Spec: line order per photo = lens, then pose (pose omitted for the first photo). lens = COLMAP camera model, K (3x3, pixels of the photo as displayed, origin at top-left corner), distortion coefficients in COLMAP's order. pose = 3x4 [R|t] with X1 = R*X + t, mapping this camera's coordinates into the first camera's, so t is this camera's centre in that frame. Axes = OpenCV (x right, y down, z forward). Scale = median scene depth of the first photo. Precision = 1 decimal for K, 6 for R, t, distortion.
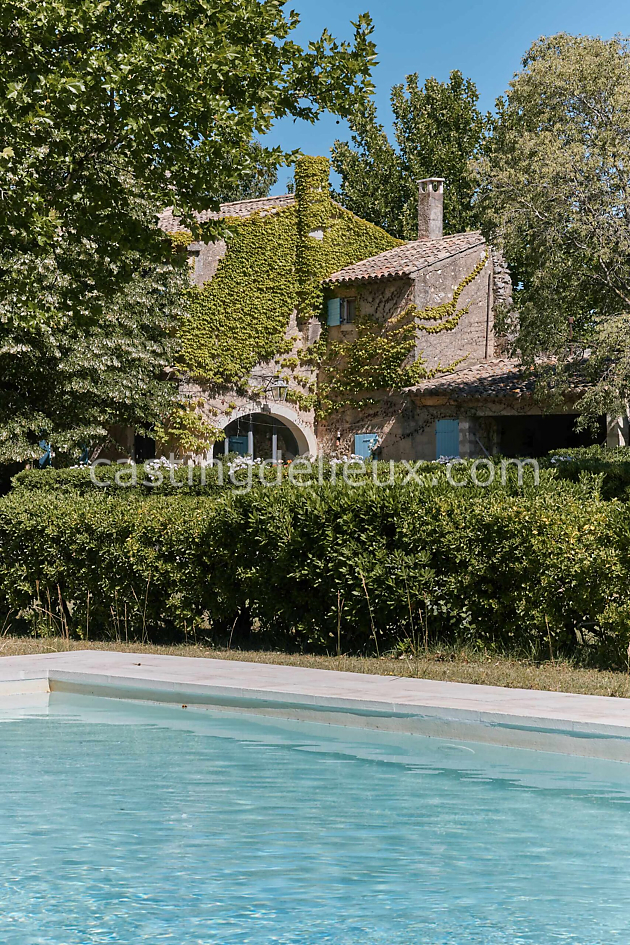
lens RADIAL K [[2254.9, 0, 314.2], [0, 2254.9, 473.9], [0, 0, 1]] dist [0.272012, 0.000000]
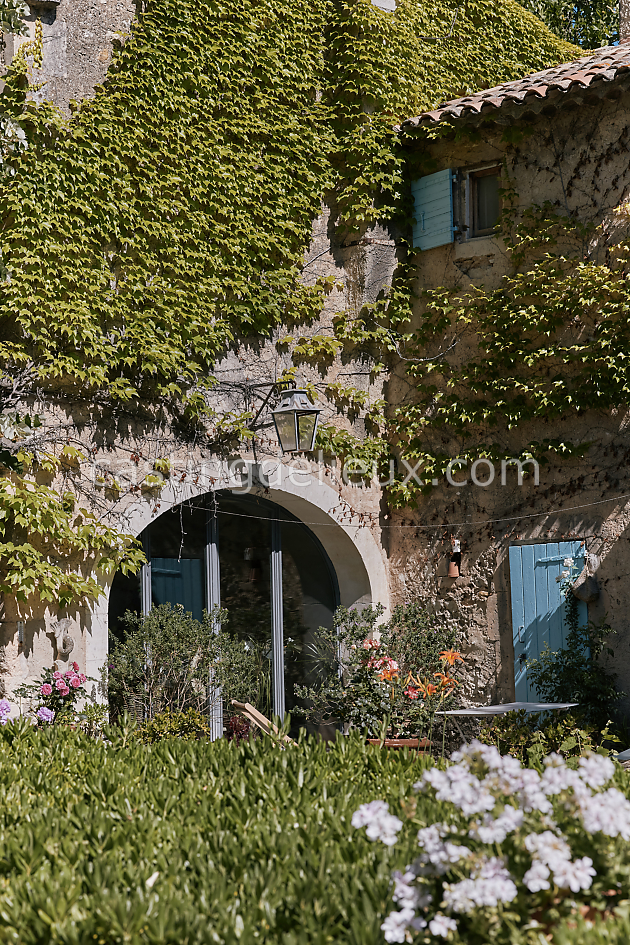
lens RADIAL K [[2254.9, 0, 316.7], [0, 2254.9, 471.6], [0, 0, 1]] dist [0.272012, 0.000000]
pose [[0.997836, -0.020617, 0.062442, -0.034060], [0.023821, 0.998414, -0.051009, -0.011684], [-0.061291, 0.052386, 0.996744, 0.650985]]
